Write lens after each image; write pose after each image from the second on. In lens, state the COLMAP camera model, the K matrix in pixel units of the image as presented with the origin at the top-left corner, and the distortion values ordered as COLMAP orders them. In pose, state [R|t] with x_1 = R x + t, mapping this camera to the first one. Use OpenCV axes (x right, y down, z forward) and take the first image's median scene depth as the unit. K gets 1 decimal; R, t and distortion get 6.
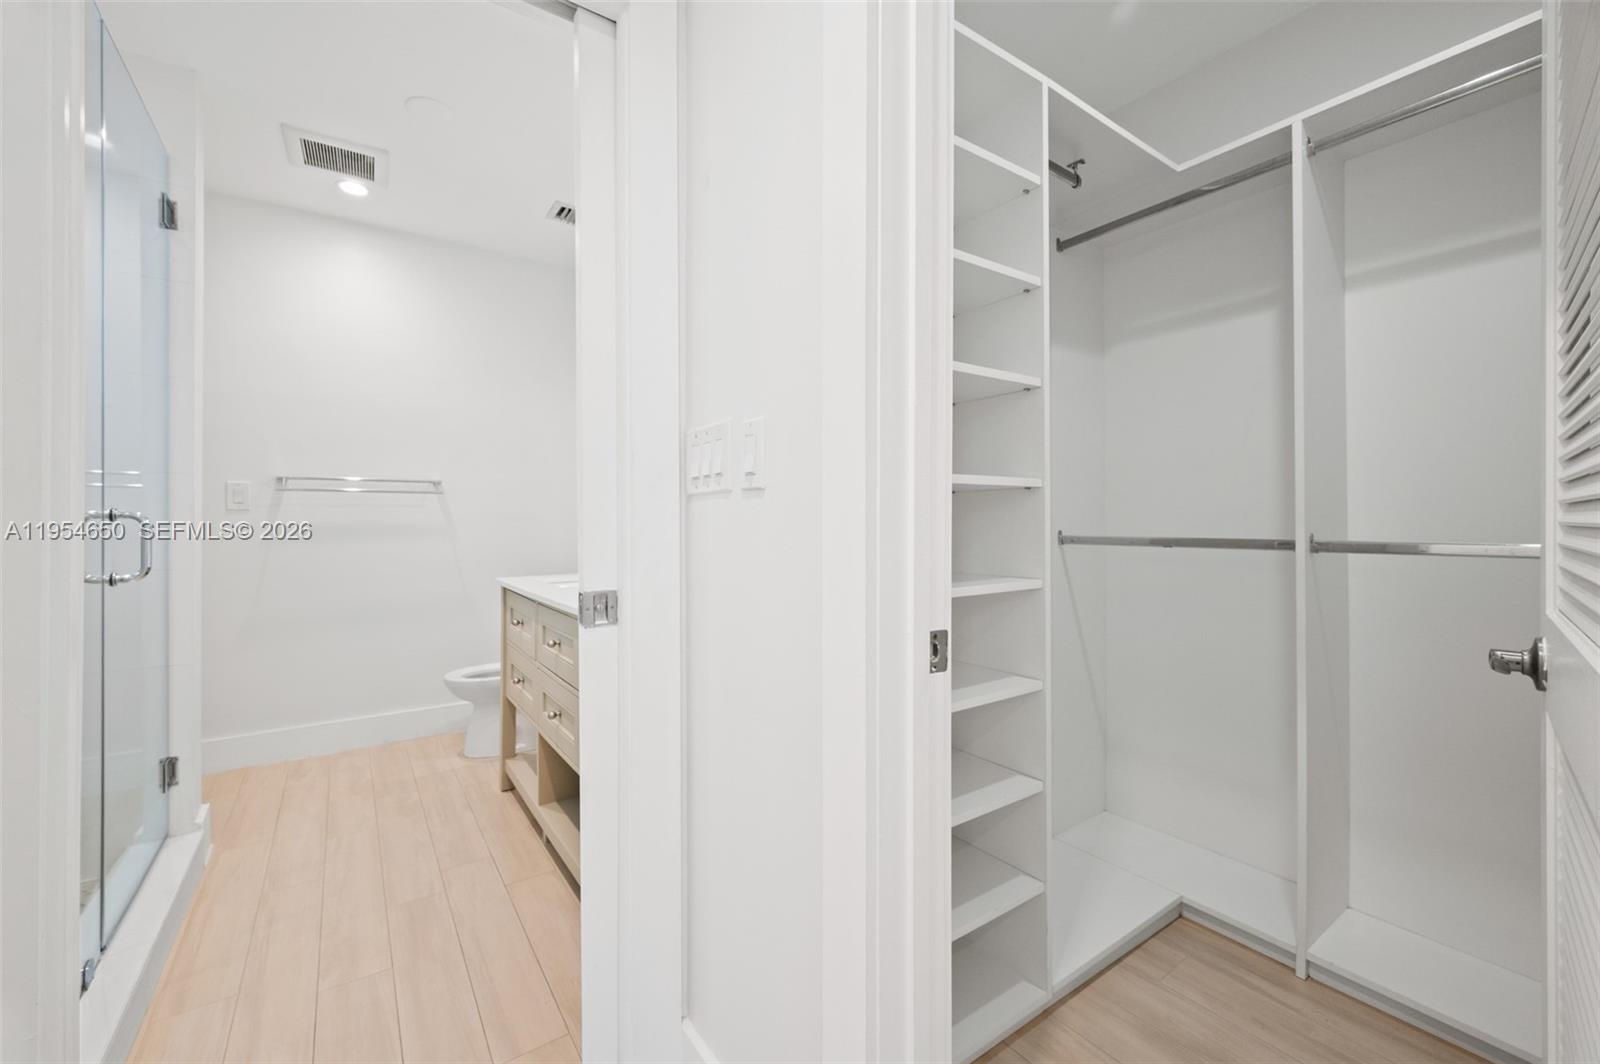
lens RADIAL K [[644.7, 0, 801.2], [0, 644.7, 513.3], [0, 0, 1]] dist [0.005704, 0.000359]
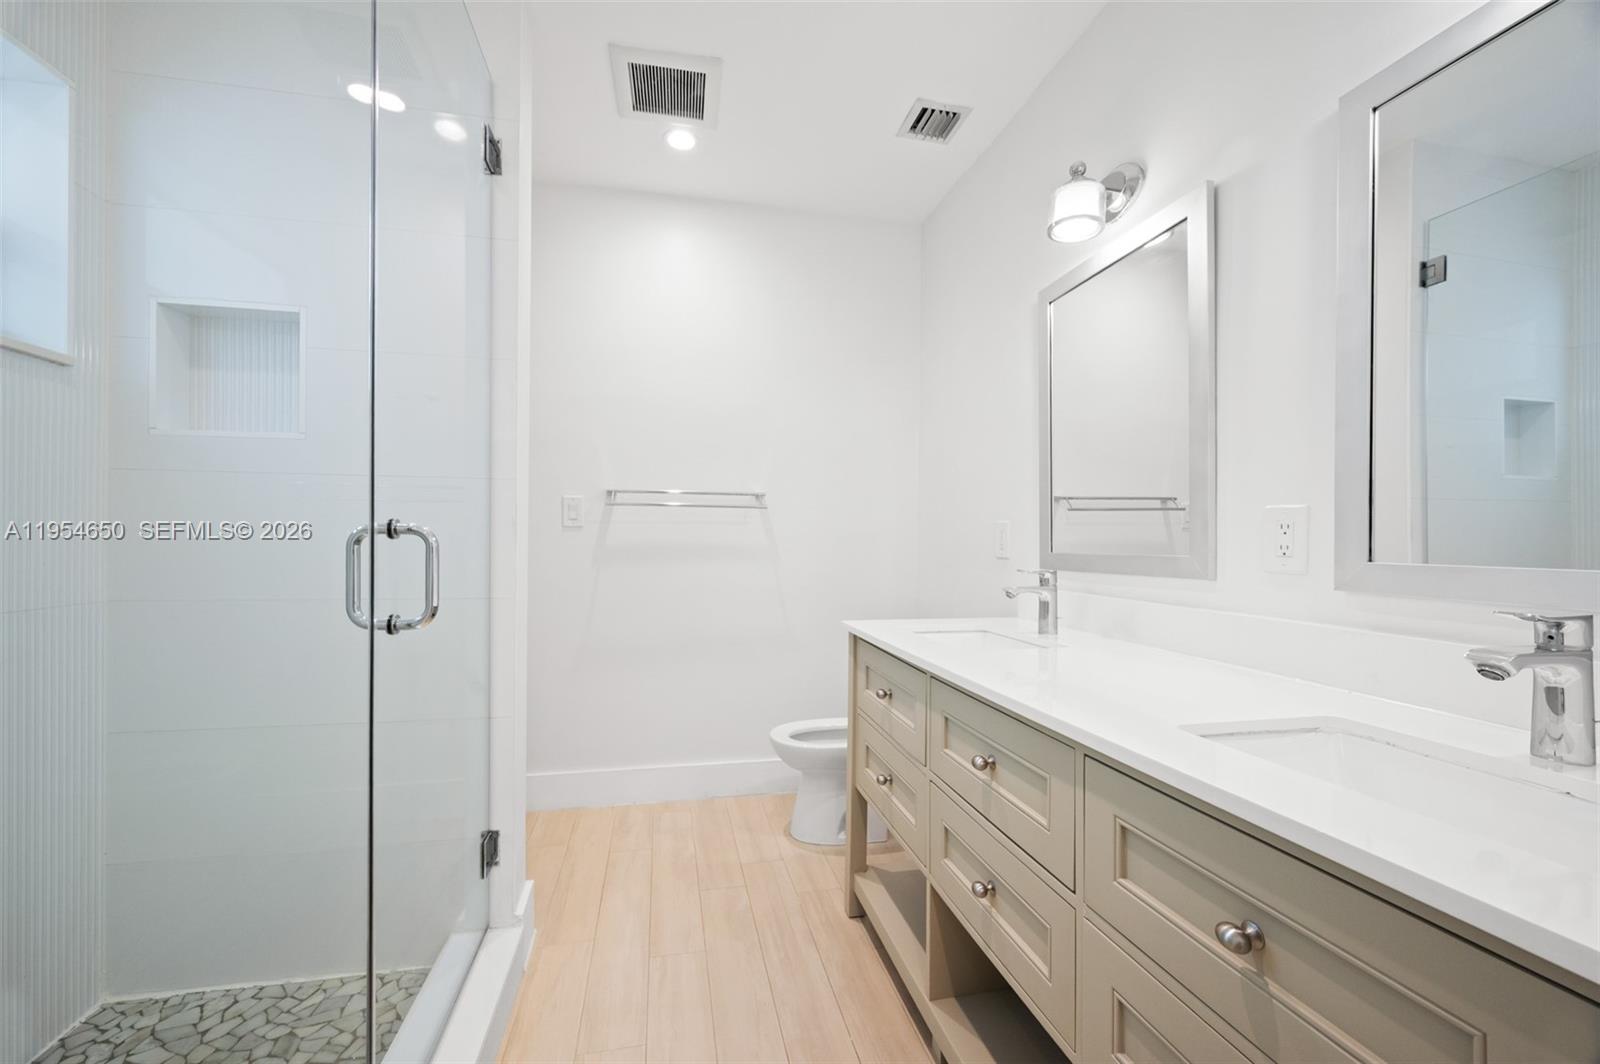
lens RADIAL K [[644.7, 0, 797.4], [0, 644.7, 535.3], [0, 0, 1]] dist [0.005704, 0.000359]
pose [[0.916963, 0.008198, -0.398888, -0.233251], [-0.007524, 0.999966, 0.003255, 0.002252], [0.398902, 0.000017, 0.916994, 0.316984]]
